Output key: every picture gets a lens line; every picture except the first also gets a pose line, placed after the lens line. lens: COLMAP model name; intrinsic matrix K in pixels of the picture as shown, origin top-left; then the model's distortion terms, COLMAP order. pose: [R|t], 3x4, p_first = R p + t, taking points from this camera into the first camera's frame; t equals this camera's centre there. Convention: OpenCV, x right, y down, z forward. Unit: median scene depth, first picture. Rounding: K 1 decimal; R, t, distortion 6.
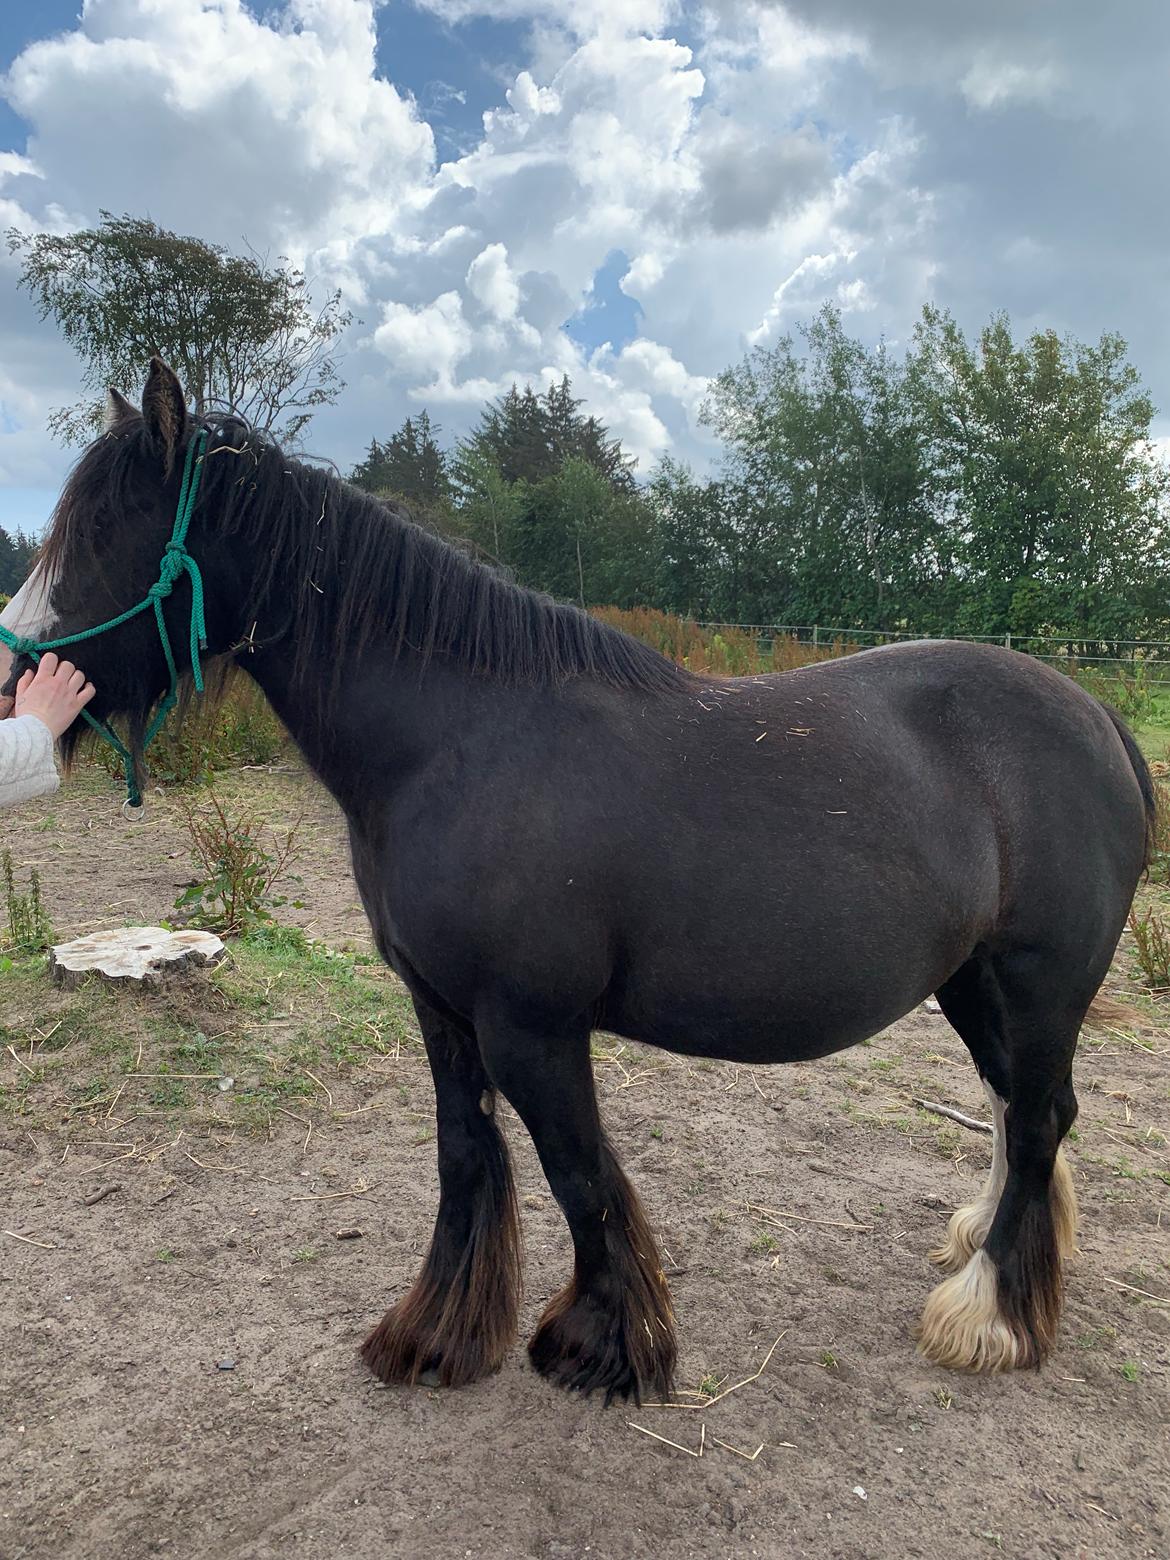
lens RADIAL K [[1169.2, 0, 574.7], [0, 1169.2, 762.9], [0, 0, 1]] dist [-0.001949, -0.000761]
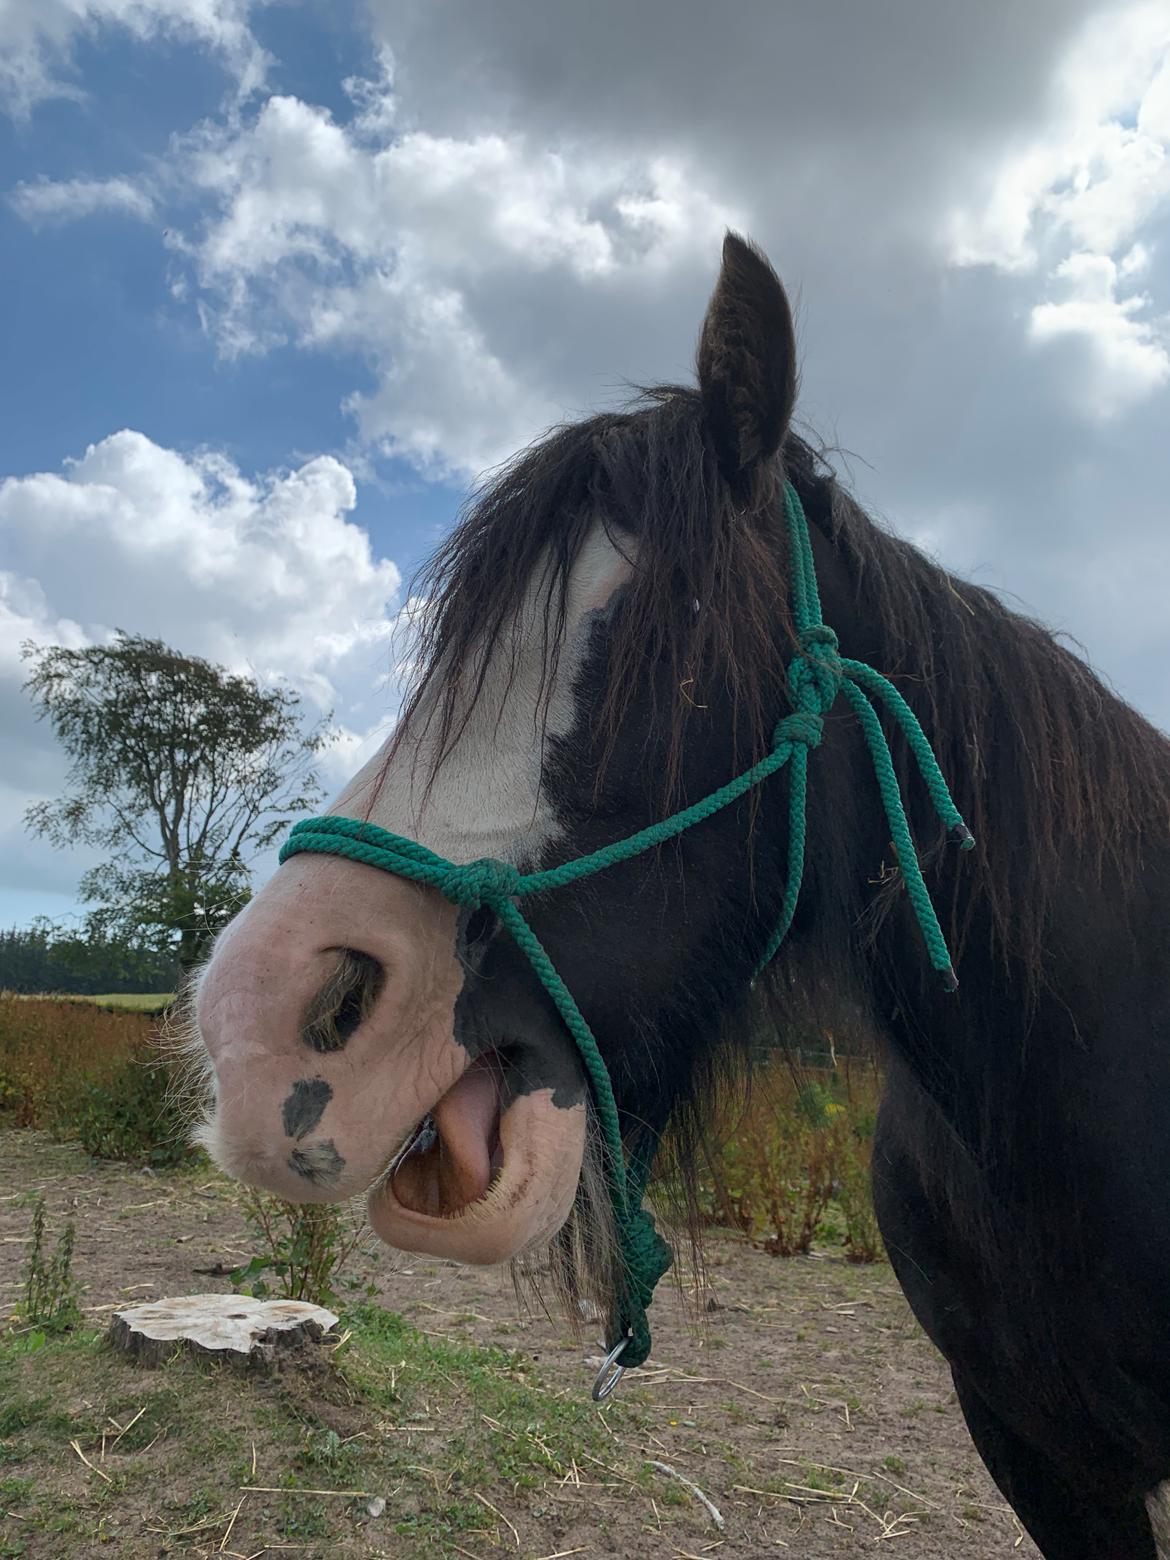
lens RADIAL K [[1169.2, 0, 574.7], [0, 1169.2, 762.9], [0, 0, 1]] dist [-0.001949, -0.000761]
pose [[0.997523, 0.056122, 0.042401, -0.110182], [-0.037361, 0.933499, -0.356629, 0.046095], [-0.059596, 0.354161, 0.933283, 0.070875]]
